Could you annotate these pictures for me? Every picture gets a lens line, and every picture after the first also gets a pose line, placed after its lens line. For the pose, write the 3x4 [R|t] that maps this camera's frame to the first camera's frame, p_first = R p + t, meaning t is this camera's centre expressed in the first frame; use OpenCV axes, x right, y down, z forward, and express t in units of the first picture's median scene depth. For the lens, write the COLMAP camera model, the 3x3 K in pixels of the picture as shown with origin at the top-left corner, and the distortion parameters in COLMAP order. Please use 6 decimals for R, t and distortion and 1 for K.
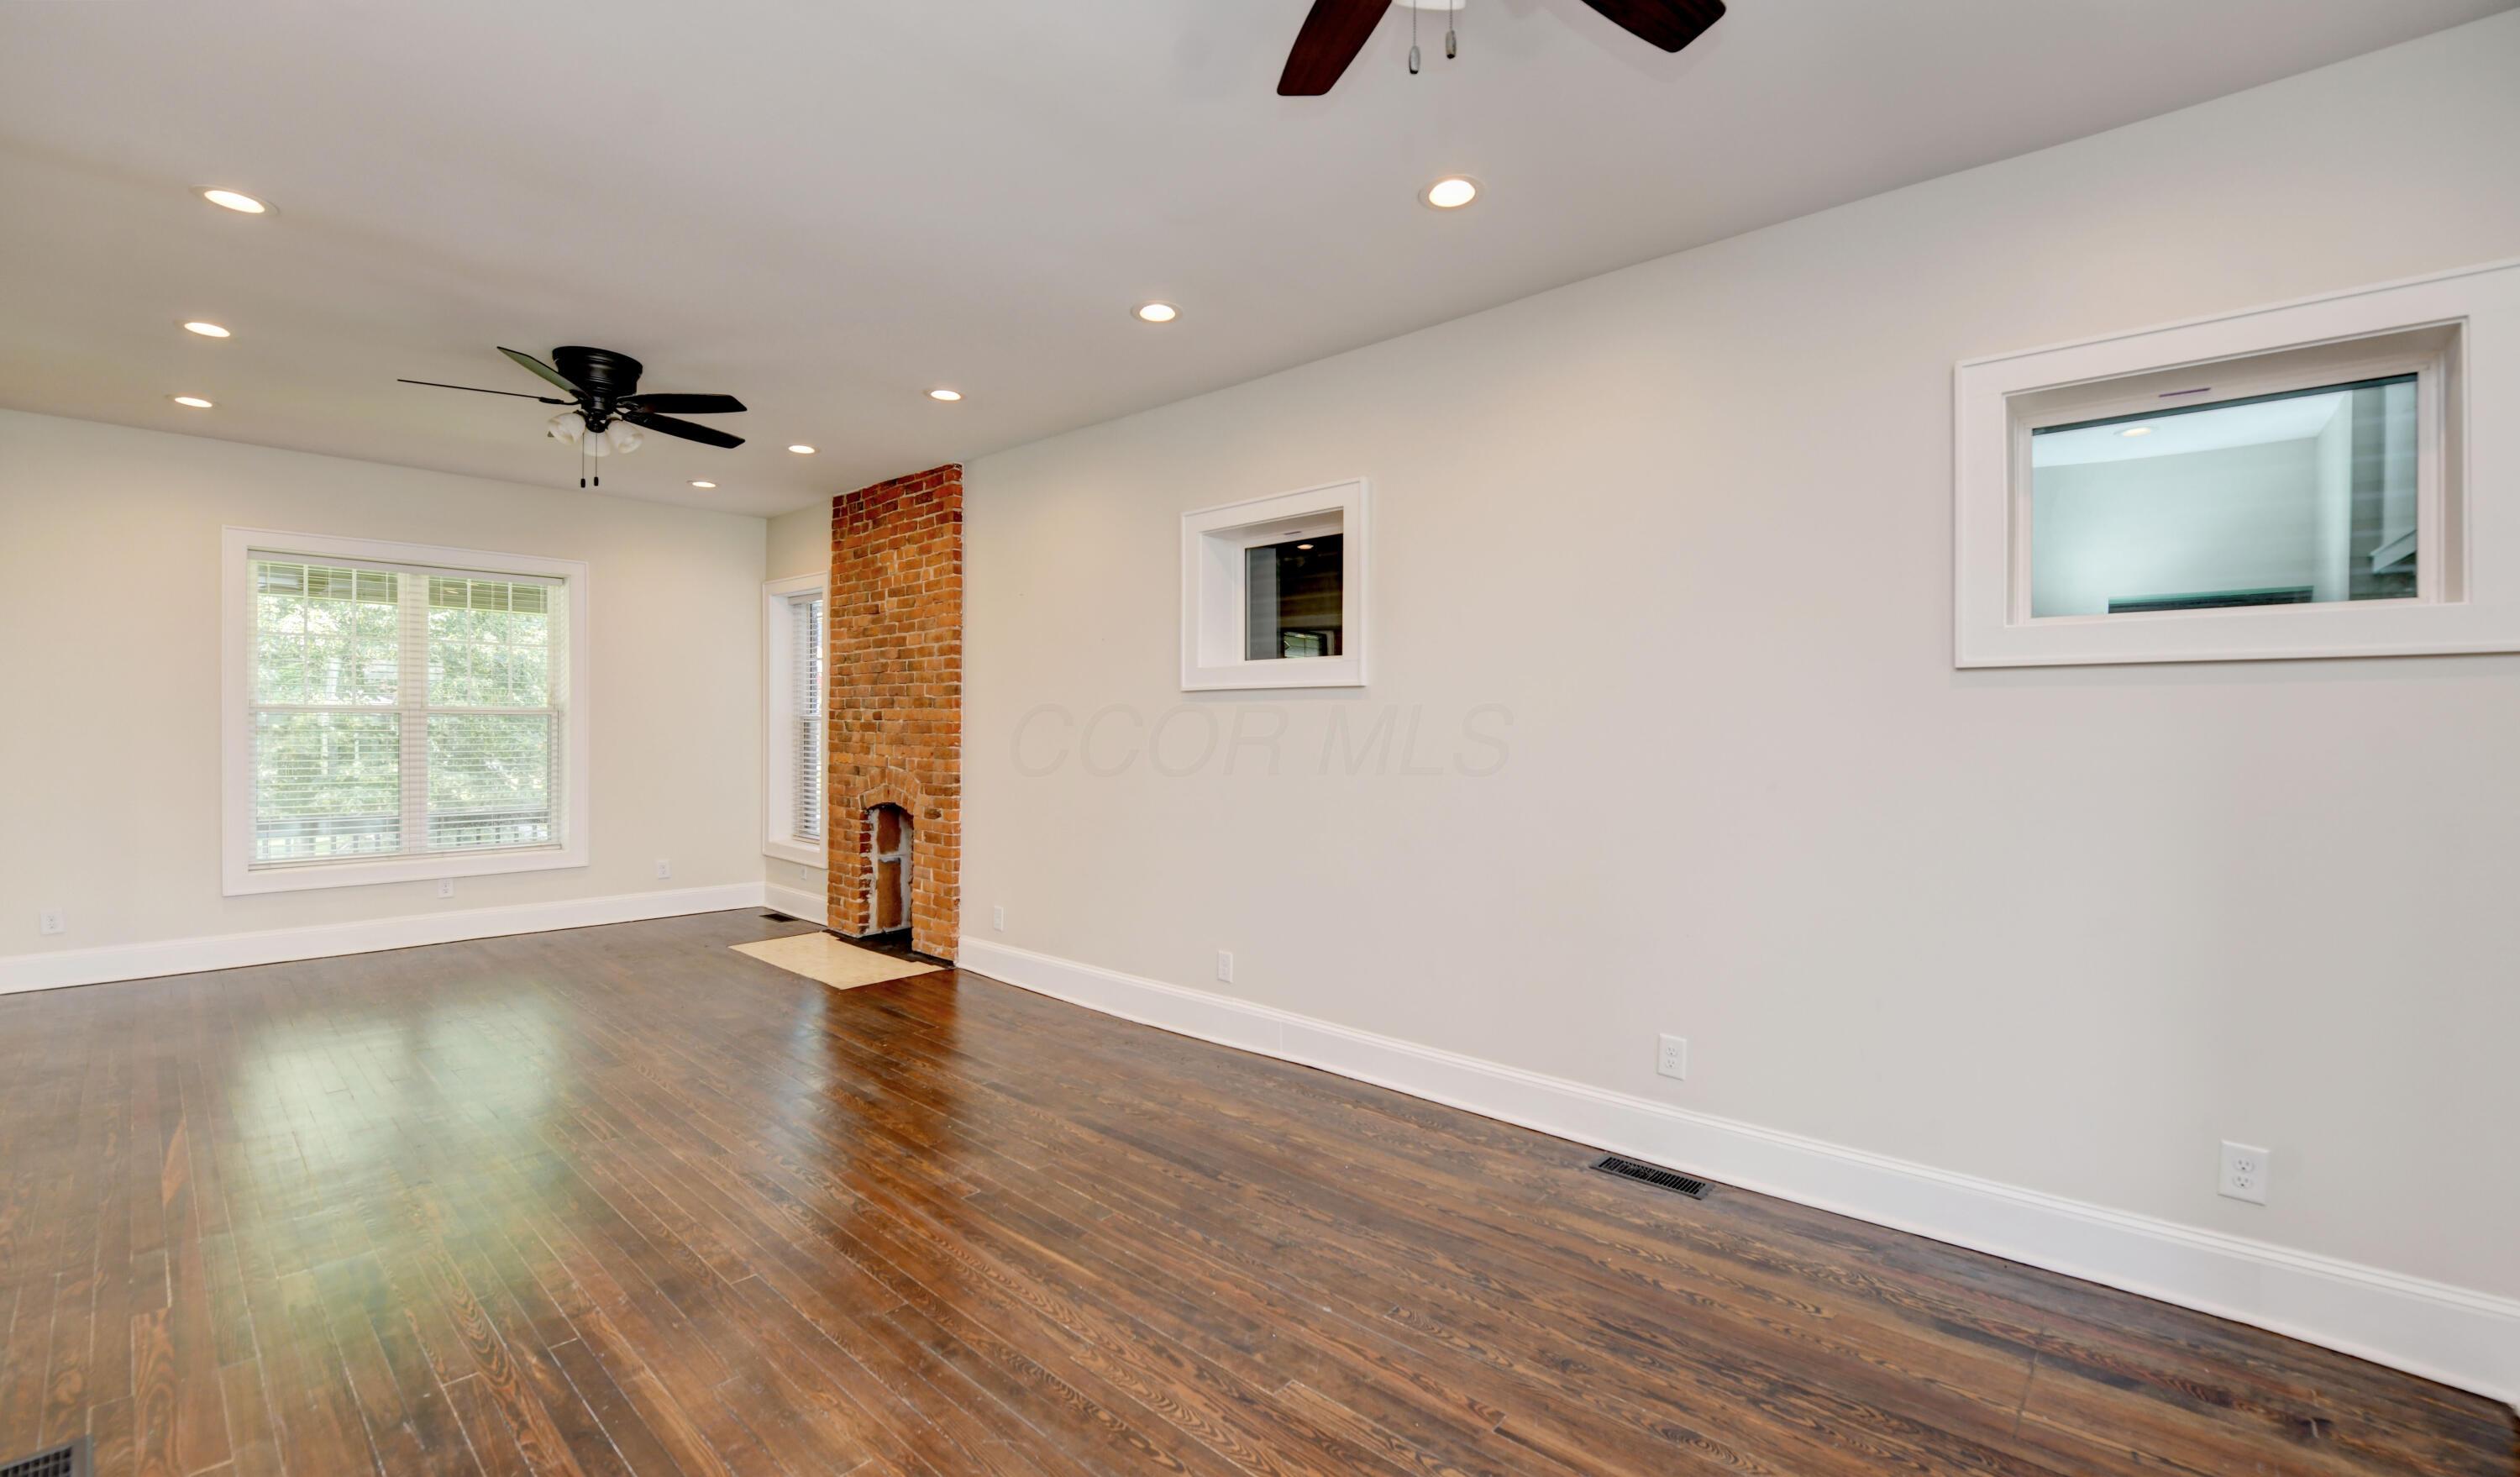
lens RADIAL K [[1019.8, 0, 1299.2], [0, 1019.8, 751.0], [0, 0, 1]] dist [-0.025443, 0.001031]
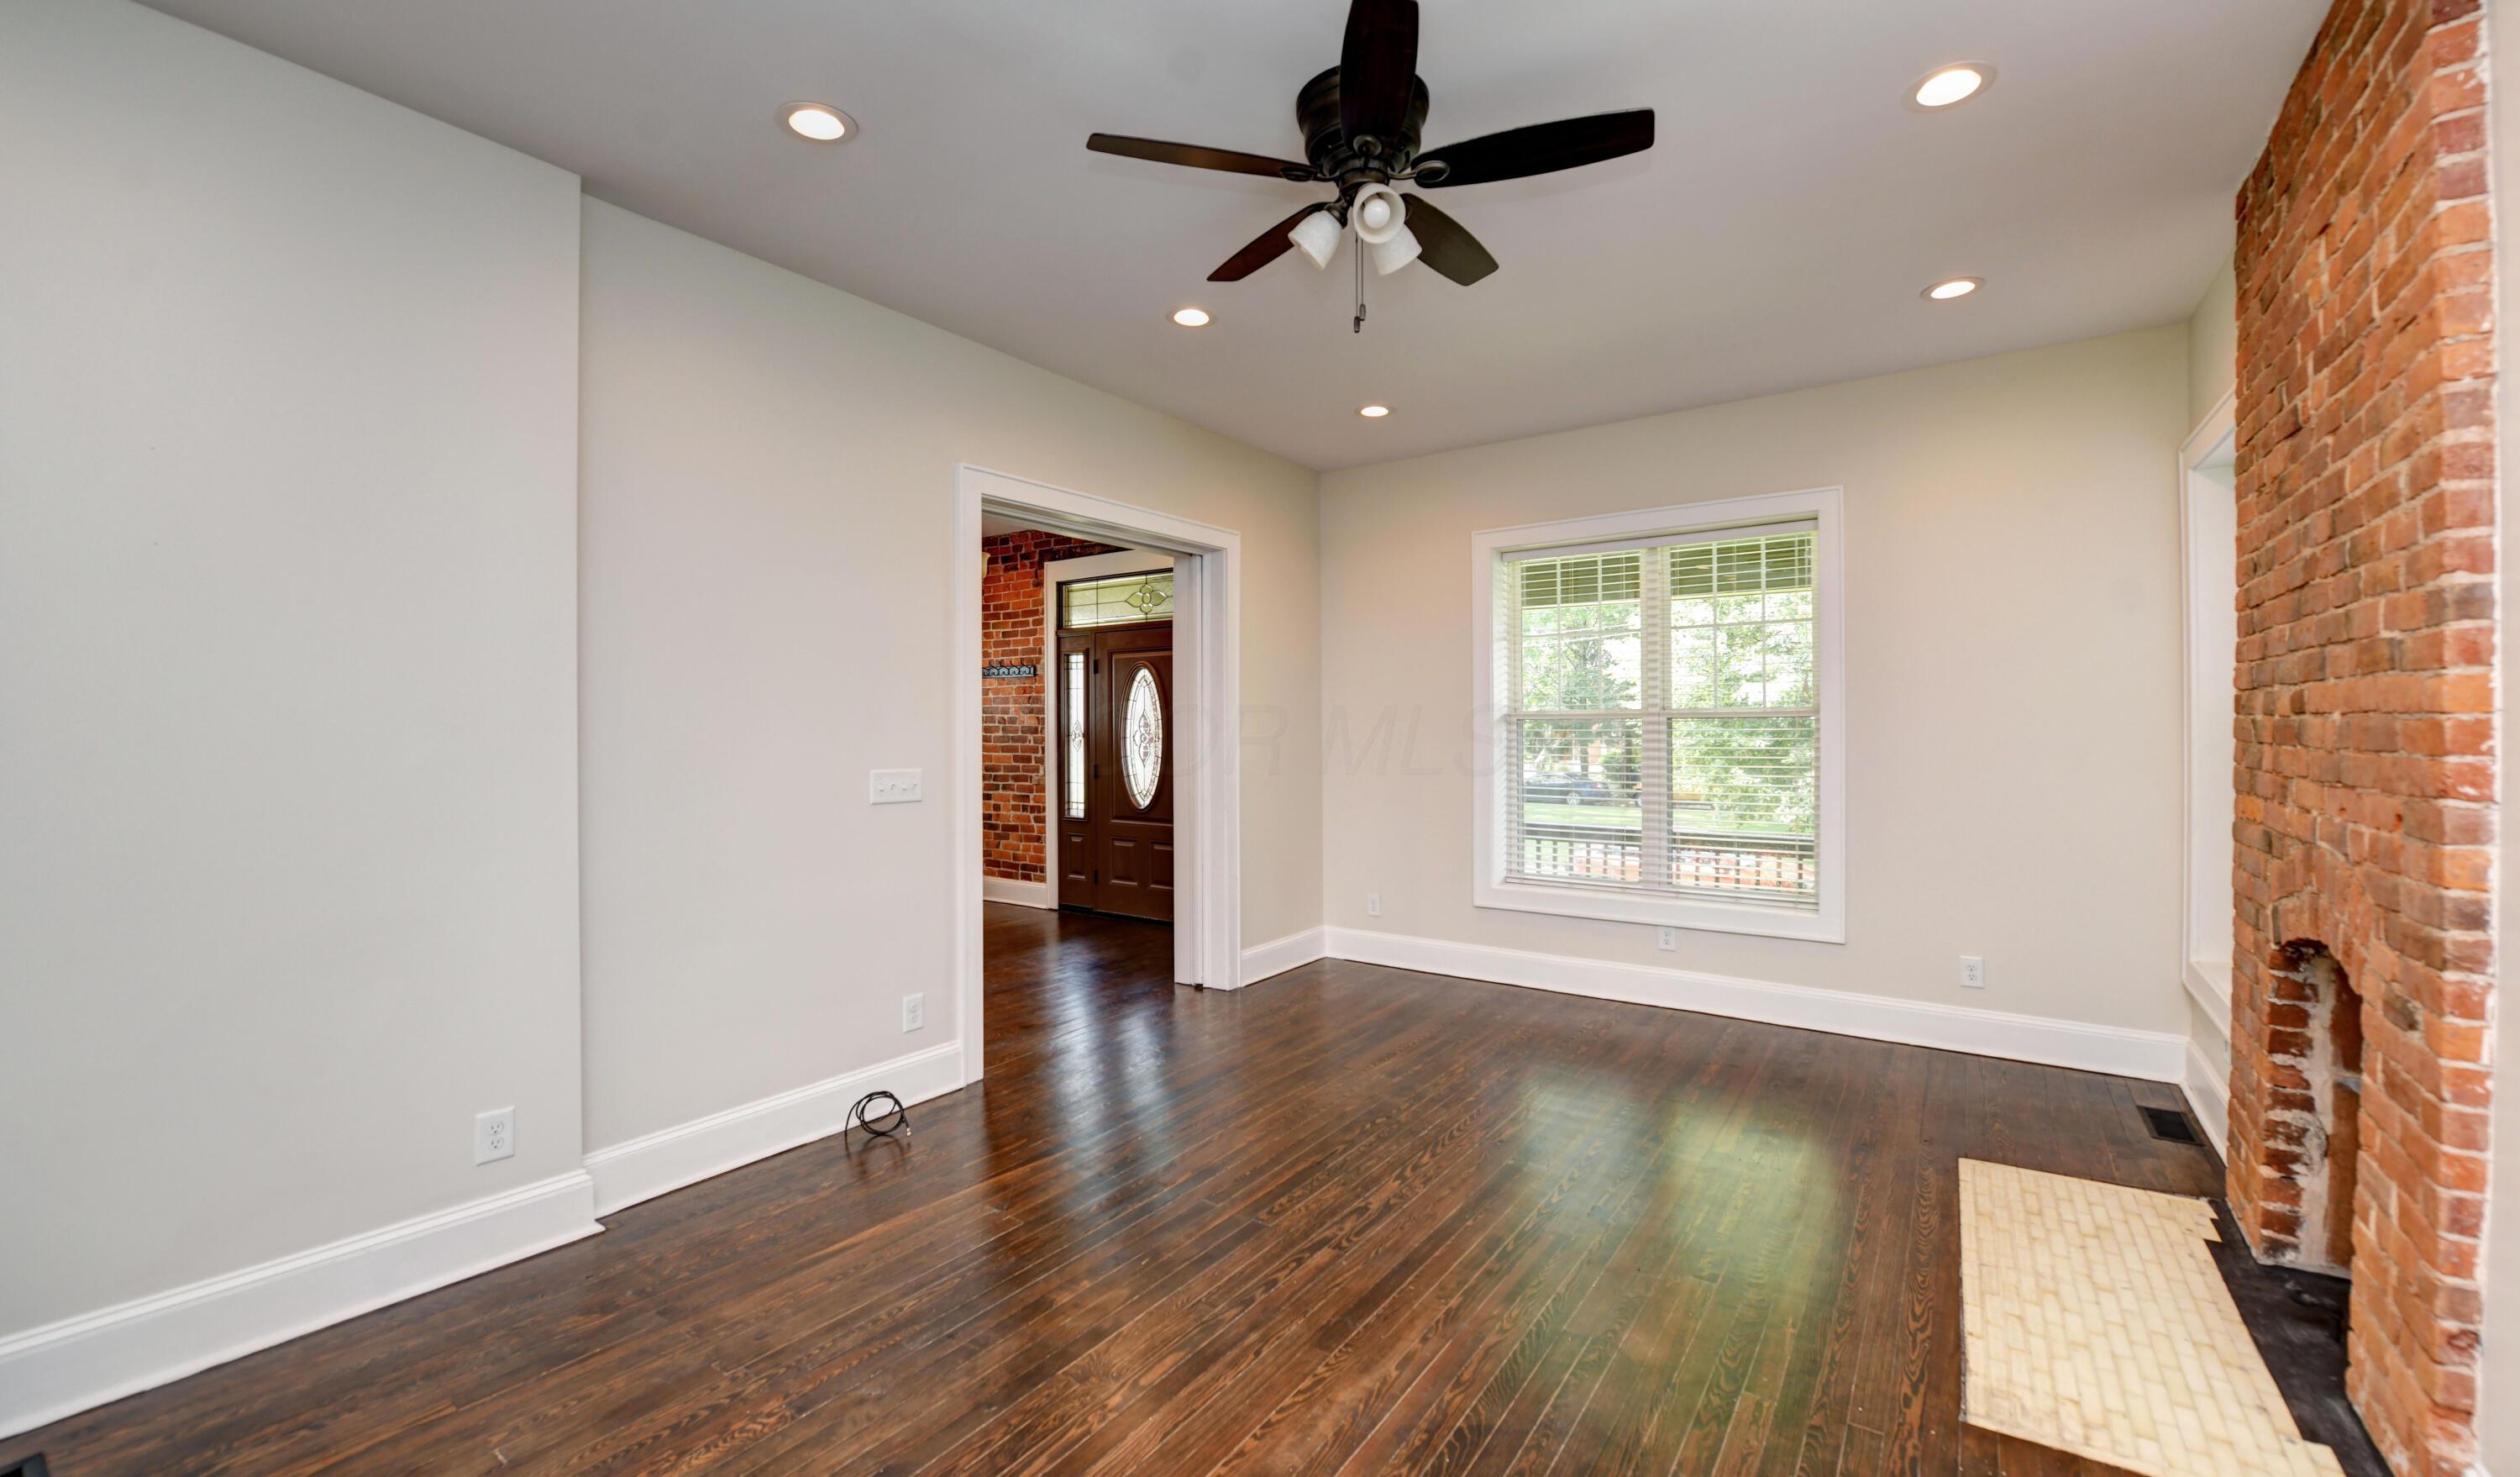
lens RADIAL K [[1019.8, 0, 1280.3], [0, 1019.8, 730.6], [0, 0, 1]] dist [-0.025443, 0.001031]
pose [[0.080099, -0.005001, -0.996774, -0.086459], [-0.021189, 0.999753, -0.006719, -0.014854], [0.996562, 0.021658, 0.079973, 0.633895]]
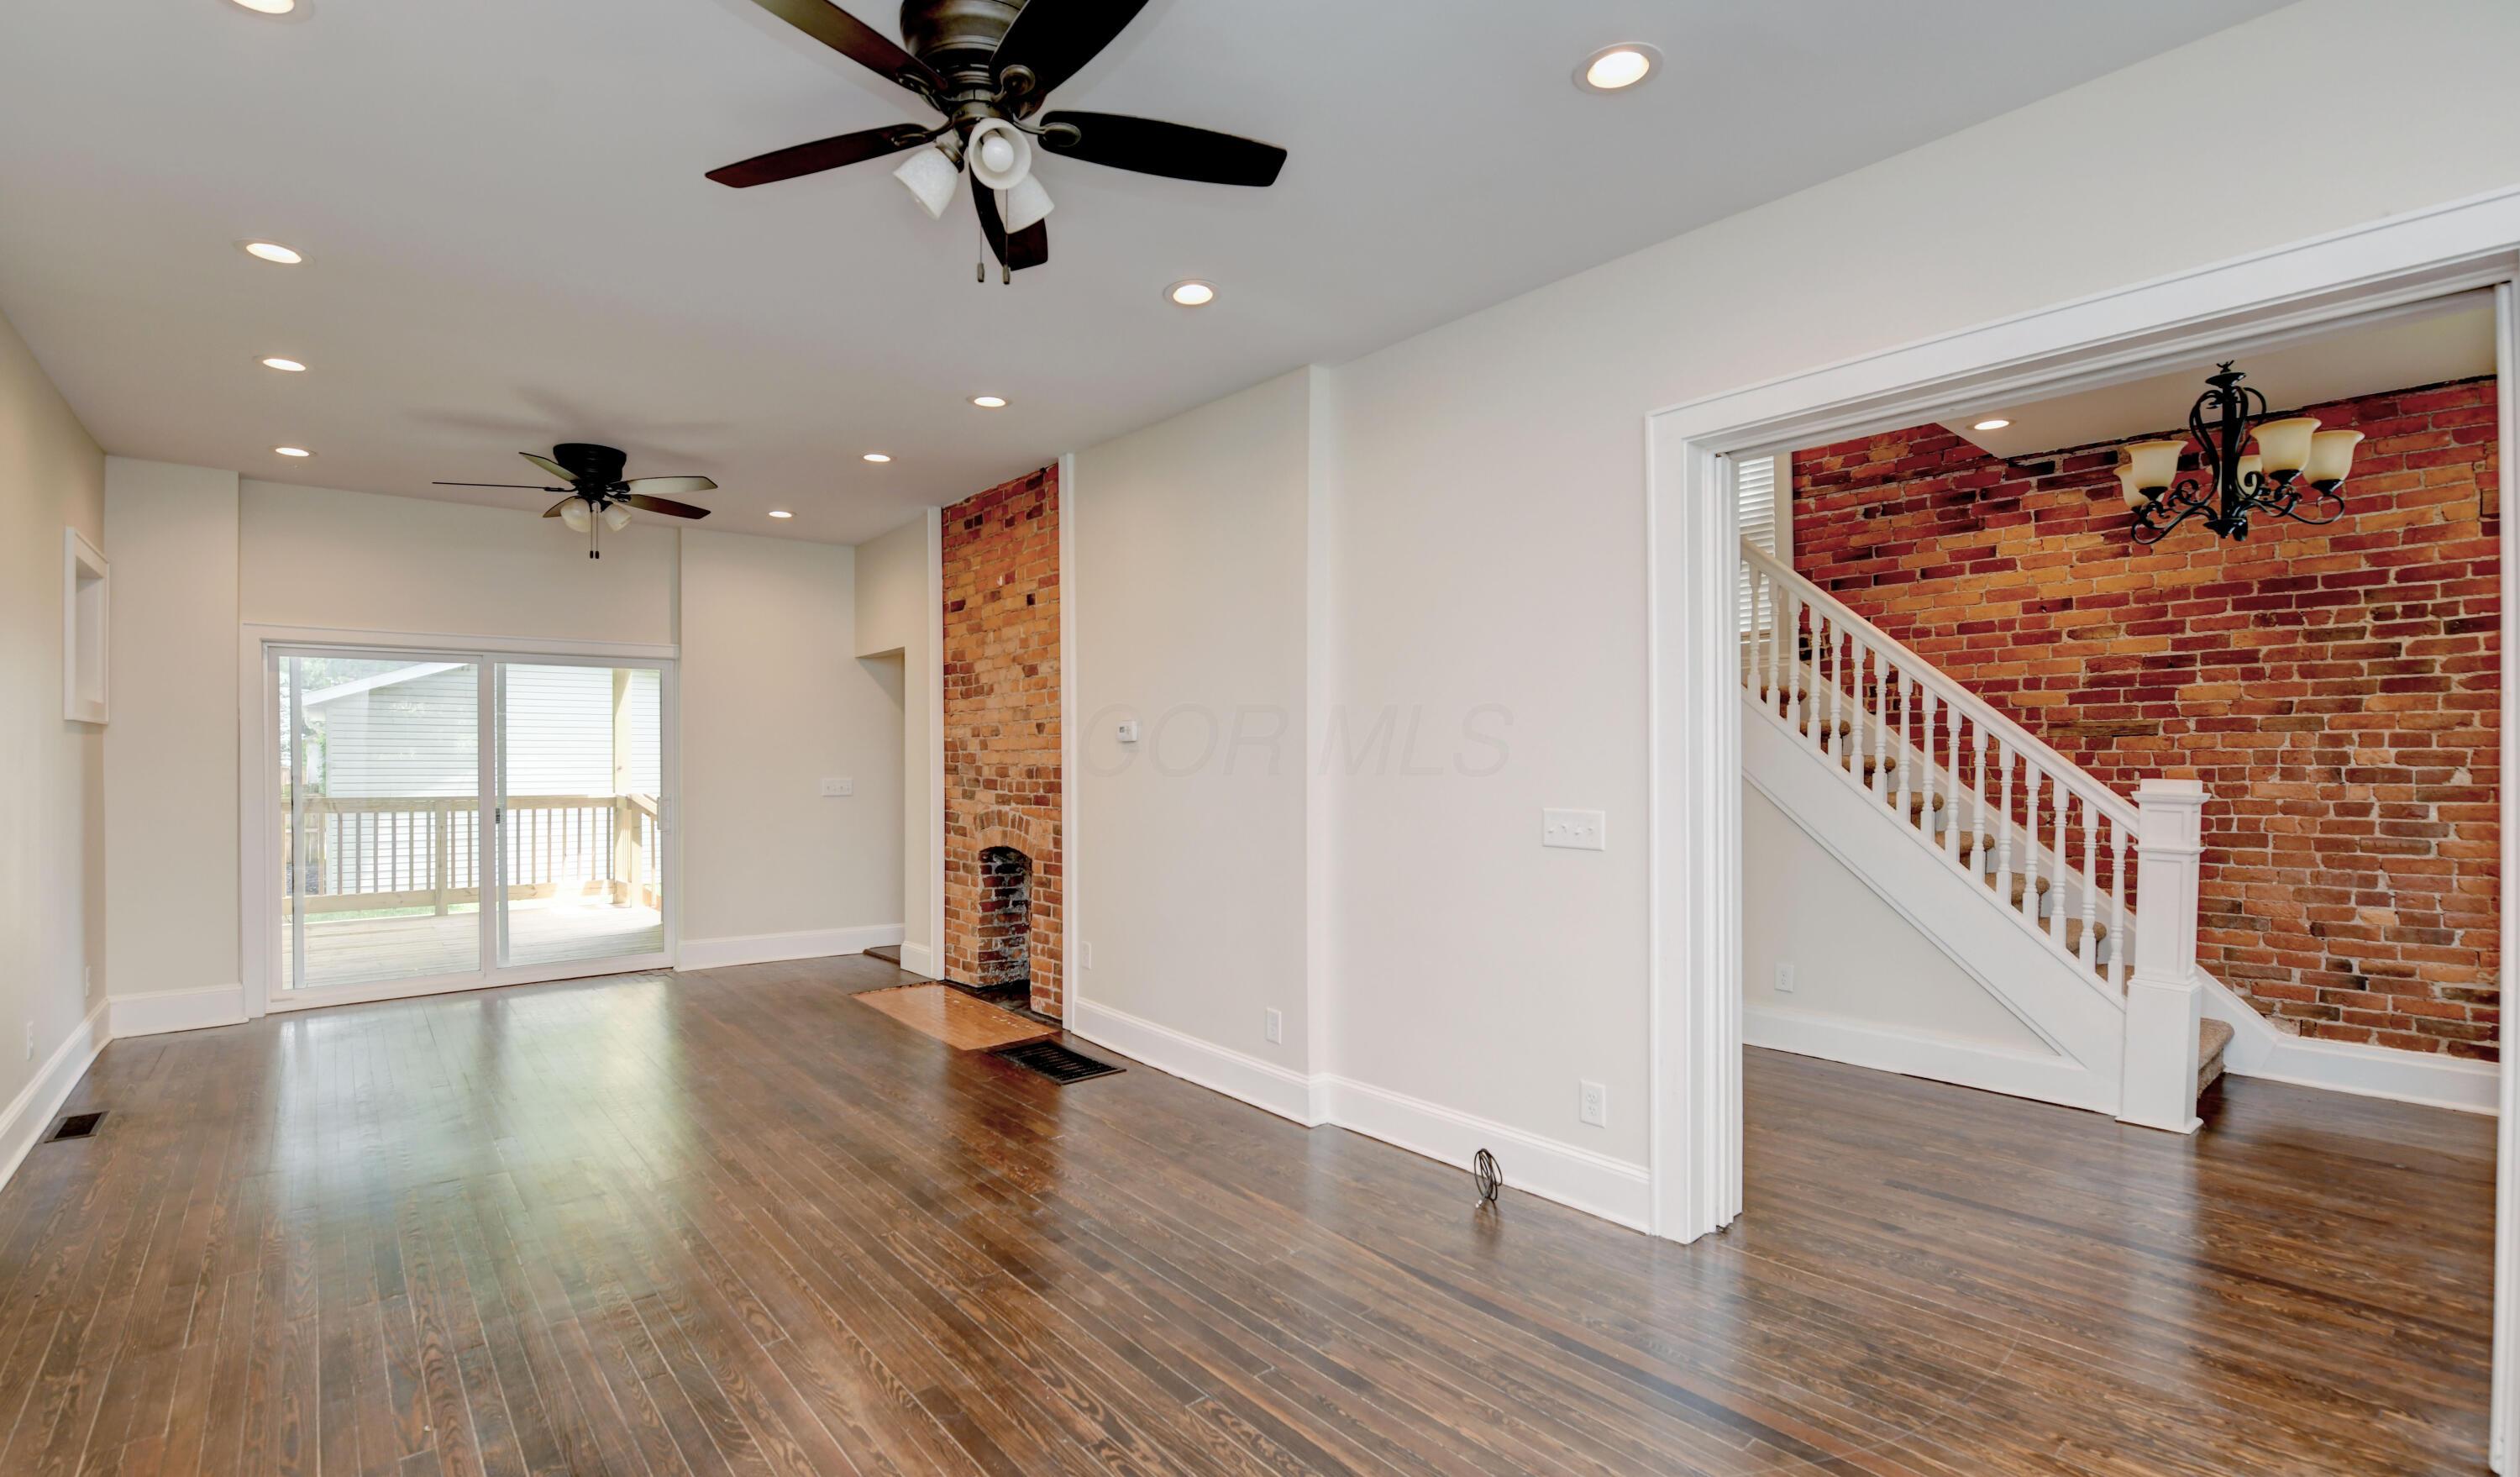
lens RADIAL K [[1074.8, 0, 1163.1], [0, 1074.8, 768.0], [0, 0, 1]] dist [-0.018873, 0.000545]
pose [[-0.974837, -0.013422, 0.222515, -0.636404], [-0.006469, 0.999469, 0.031944, -0.029593], [-0.222825, 0.029701, -0.974406, 1.044582]]
